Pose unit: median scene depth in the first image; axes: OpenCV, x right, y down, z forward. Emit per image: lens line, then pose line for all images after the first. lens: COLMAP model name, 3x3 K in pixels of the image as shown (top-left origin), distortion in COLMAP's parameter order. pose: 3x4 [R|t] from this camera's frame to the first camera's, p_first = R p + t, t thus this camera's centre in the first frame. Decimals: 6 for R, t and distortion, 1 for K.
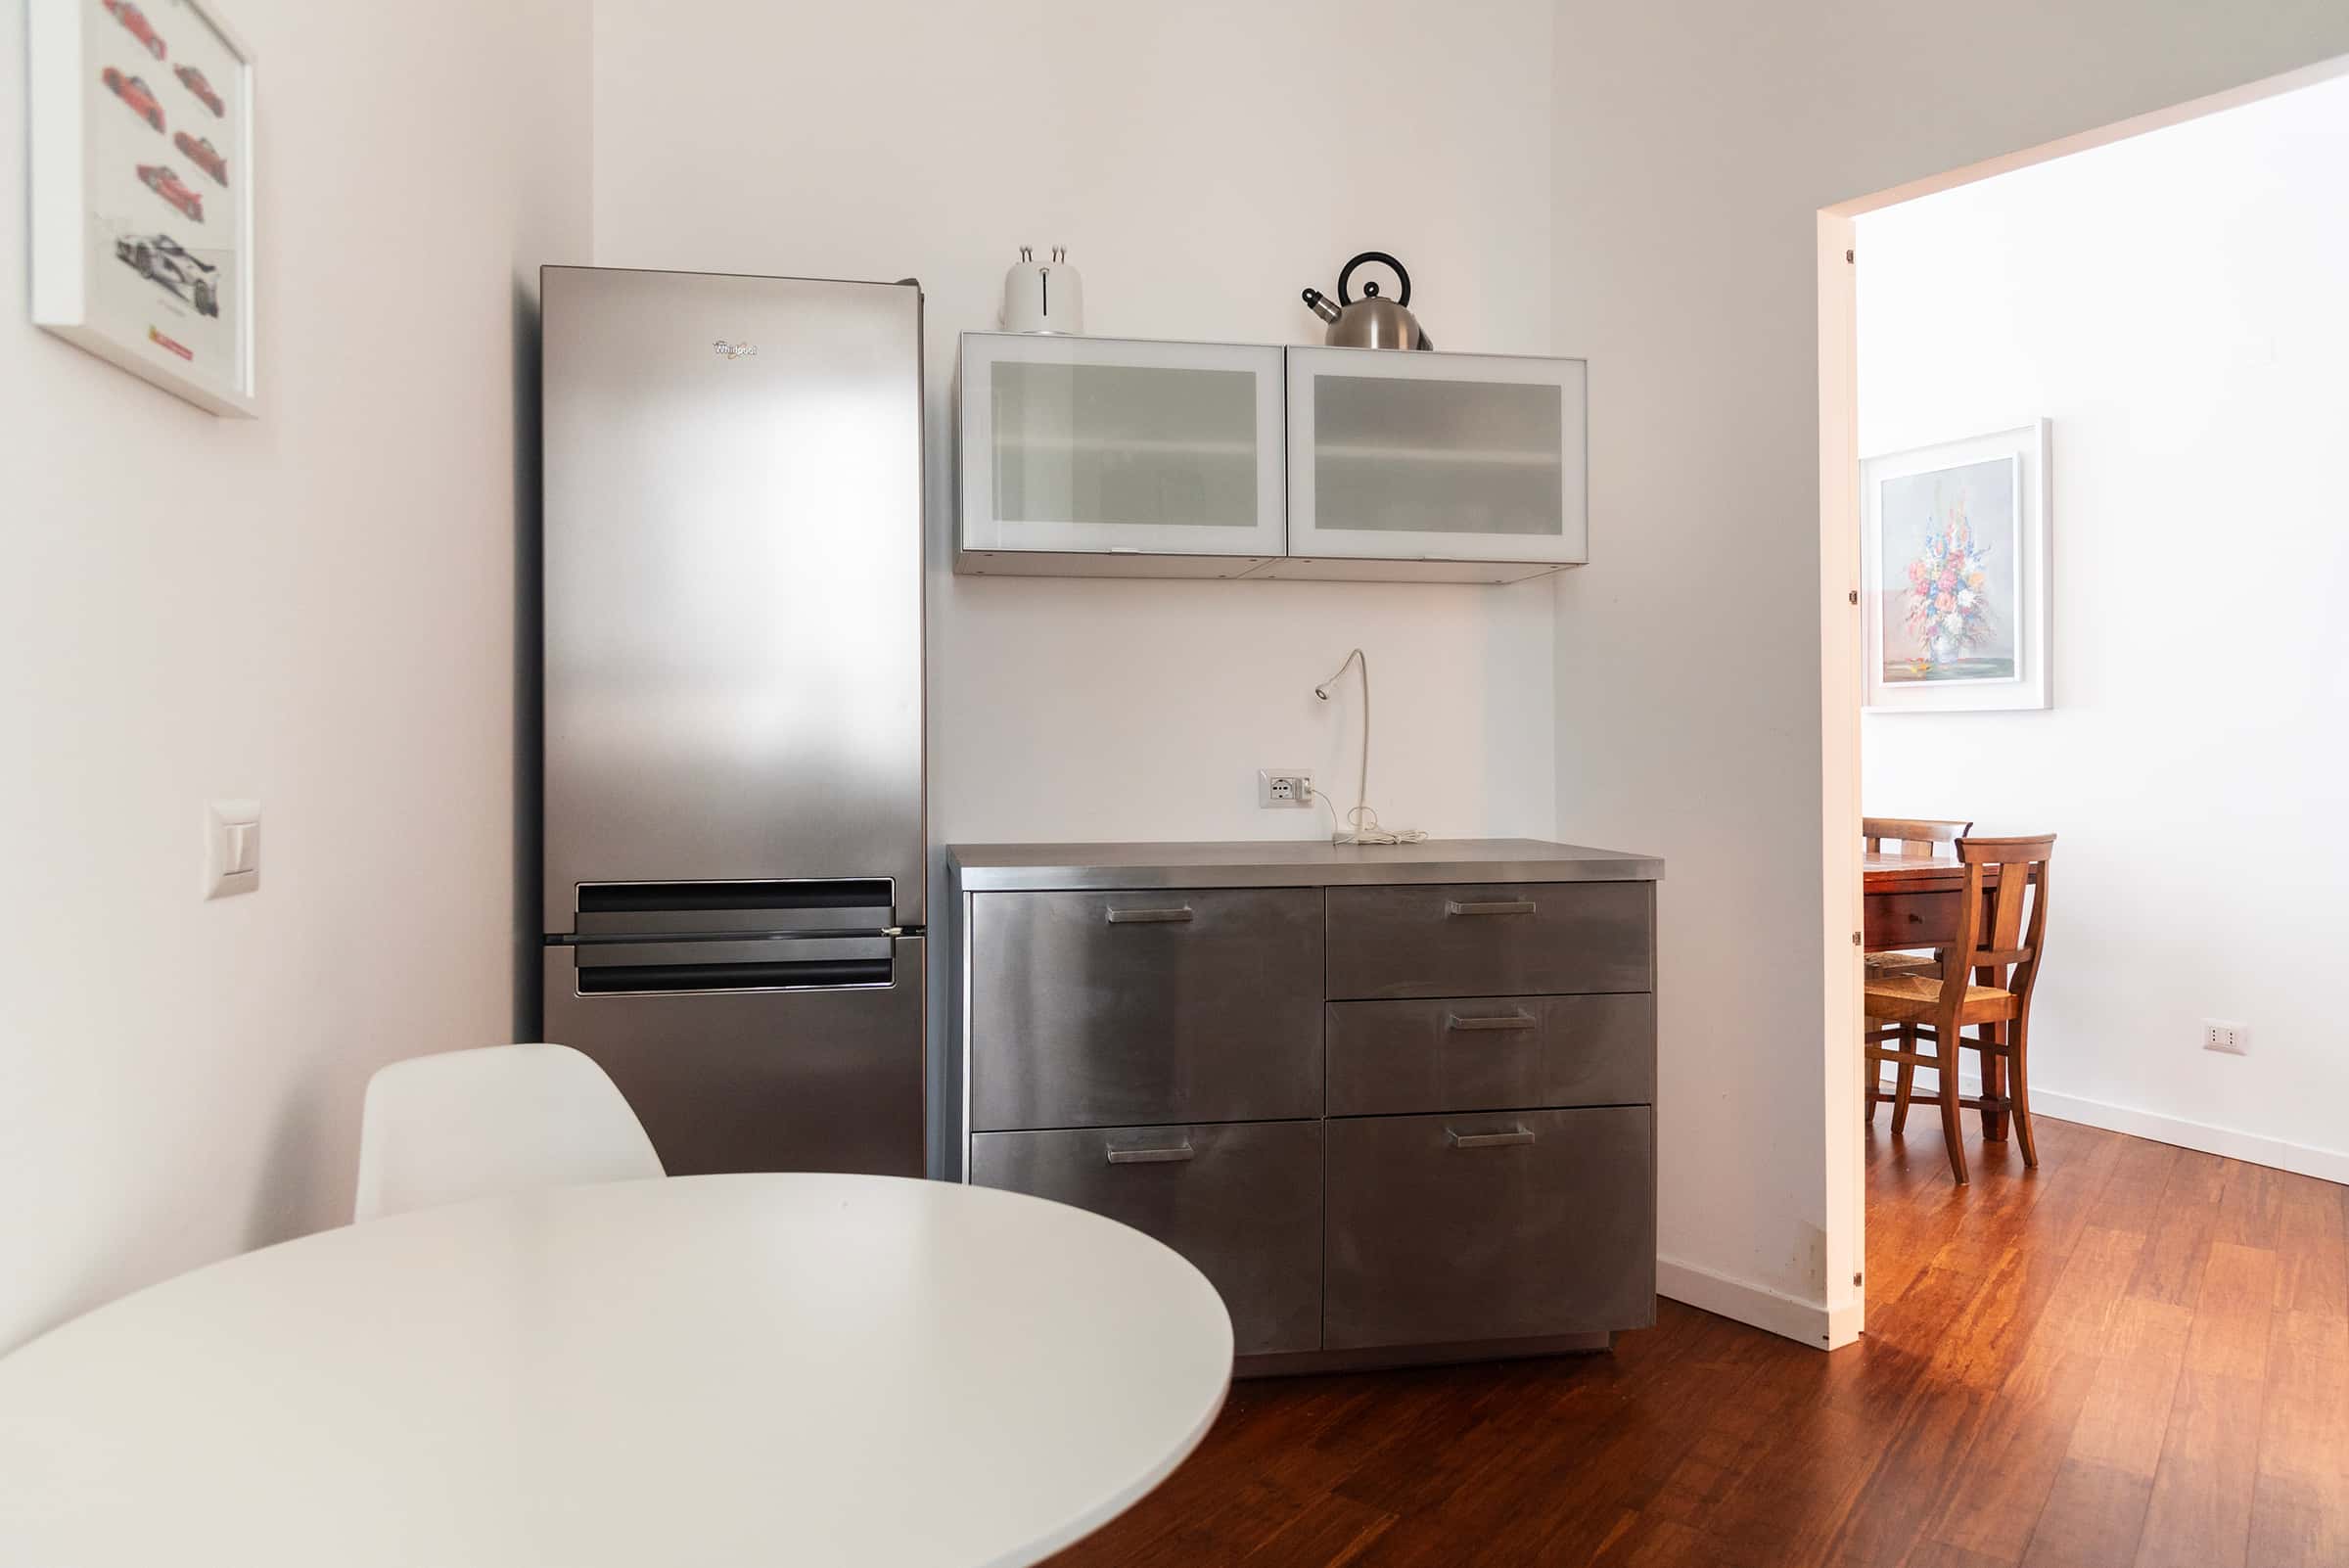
lens RADIAL K [[1604.8, 0, 1187.5], [0, 1604.8, 780.5], [0, 0, 1]] dist [-0.006149, -0.000014]
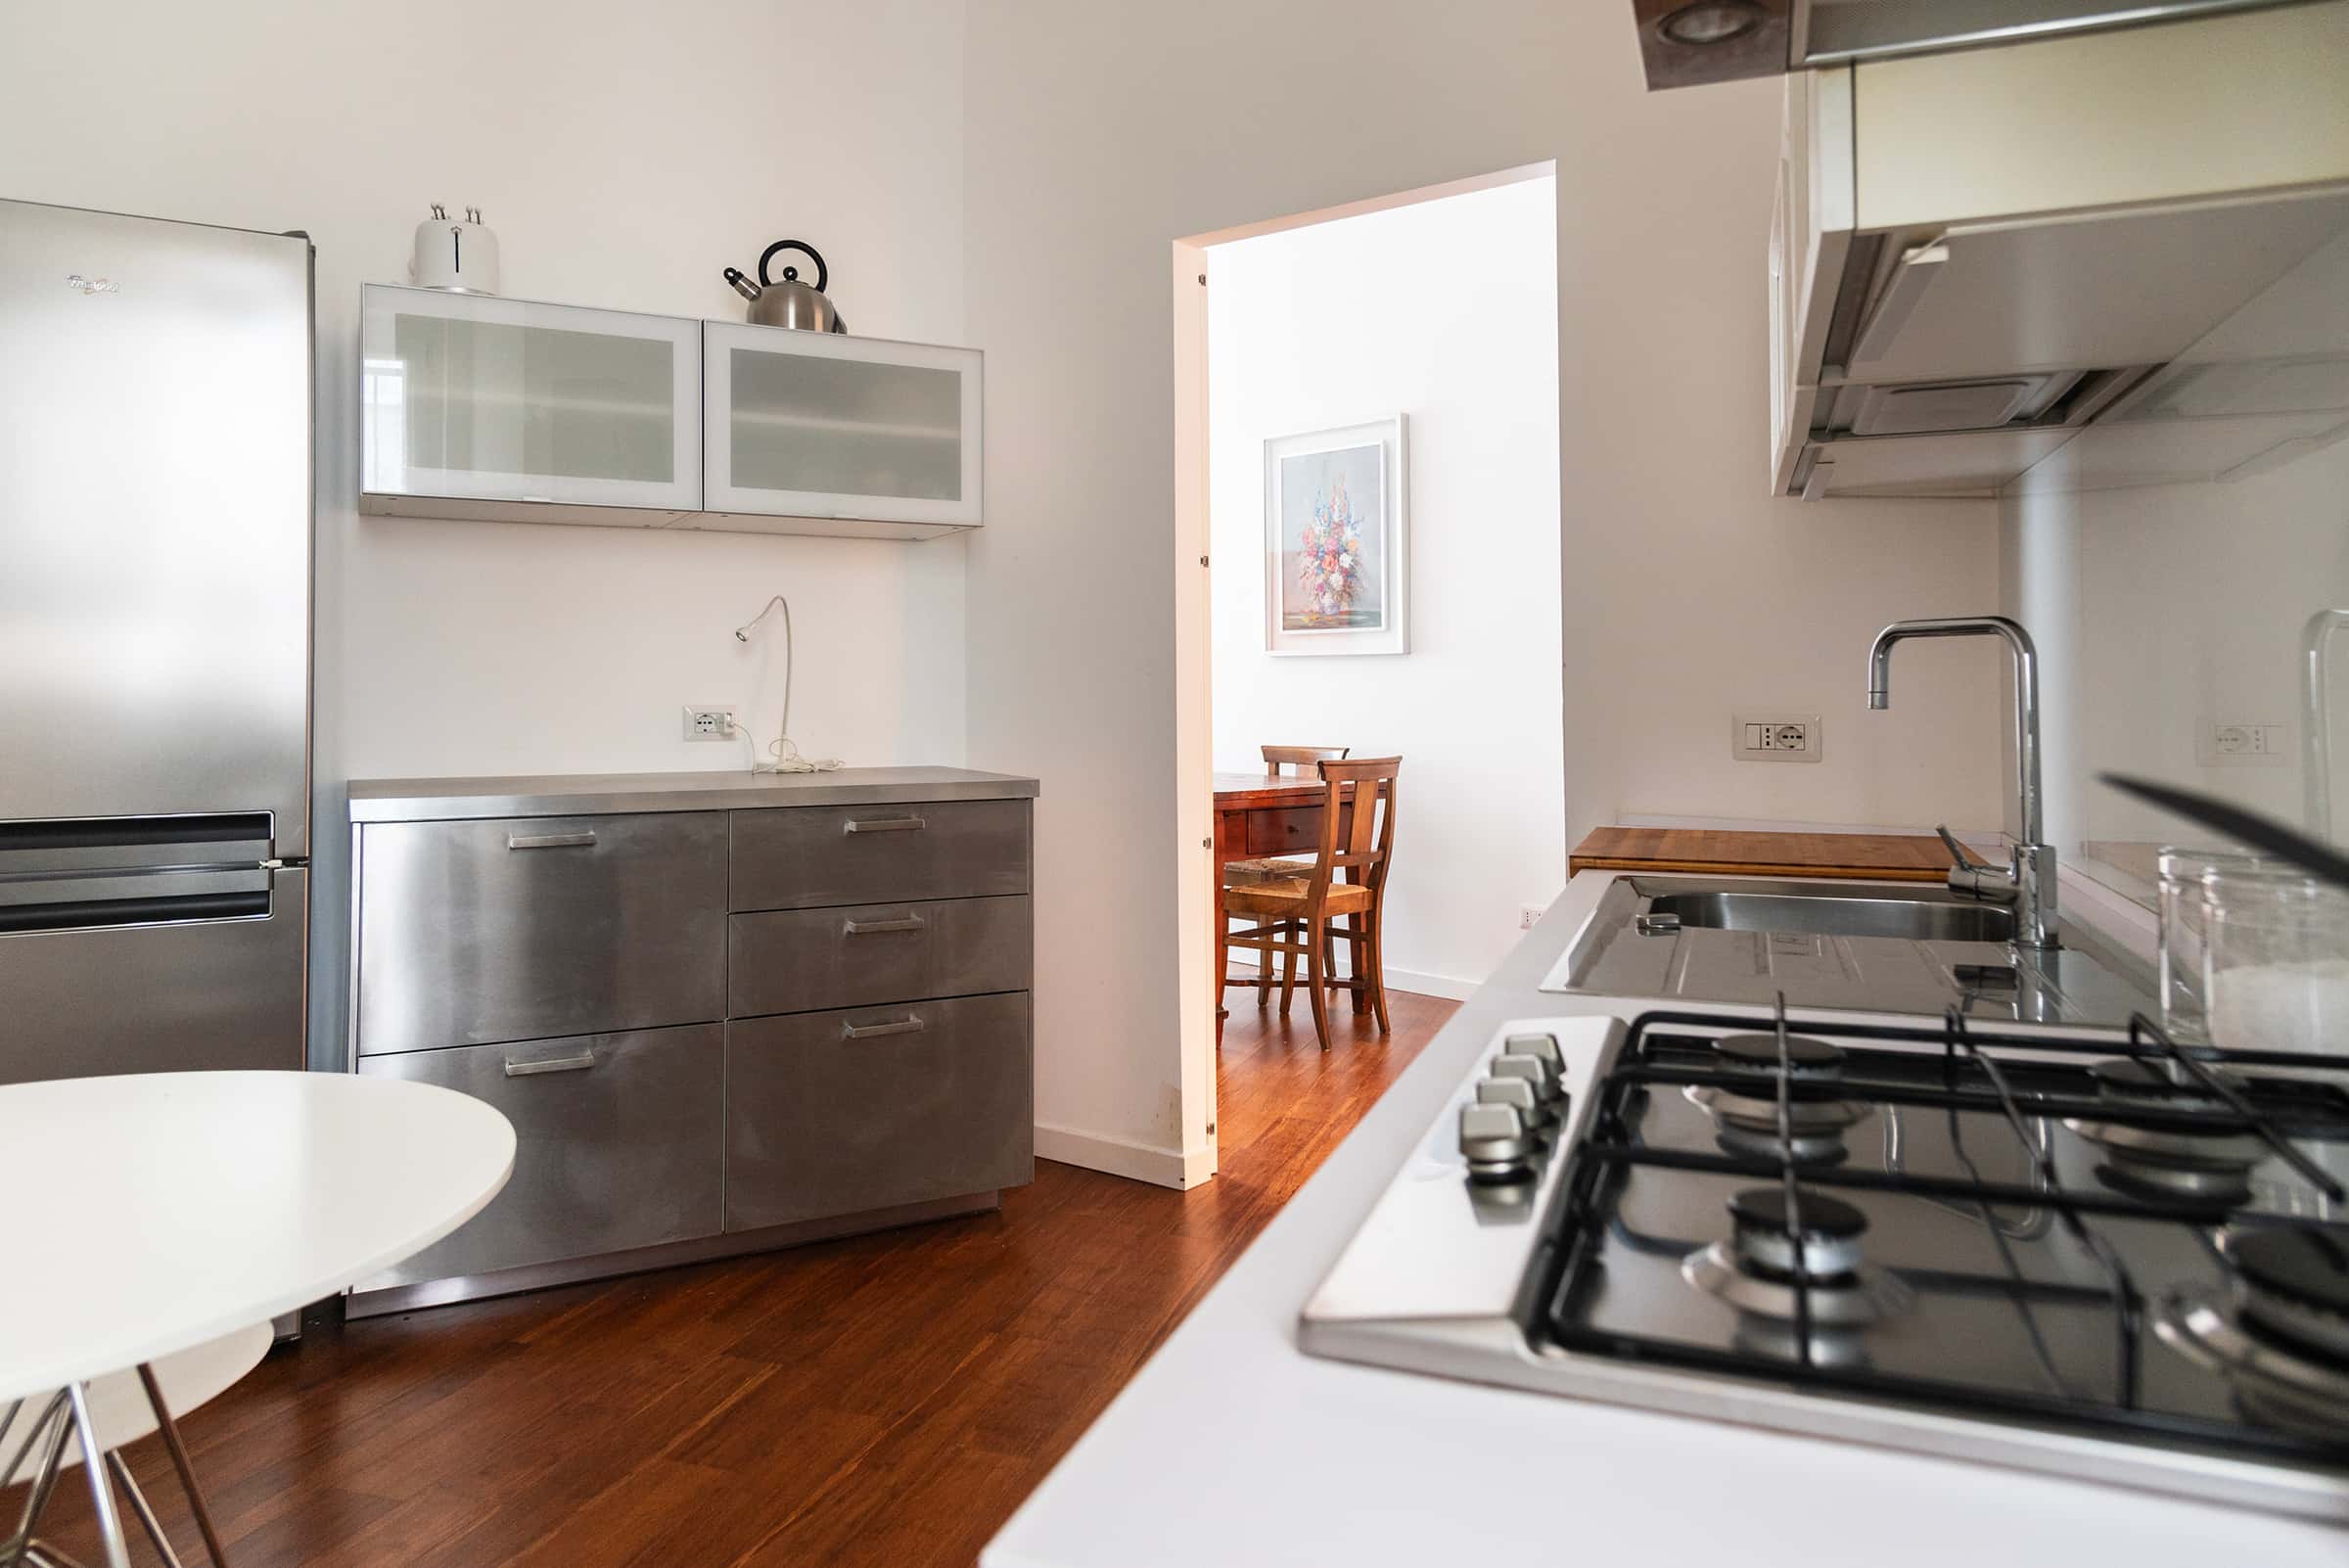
lens RADIAL K [[1537.1, 0, 1232.3], [0, 1537.1, 671.5], [0, 0, 1]] dist [0.007488, -0.000894]
pose [[0.941665, 0.003608, 0.336532, 0.046280], [0.006380, 0.999571, -0.028569, 0.002250], [-0.336491, 0.029049, 0.941239, -0.102858]]
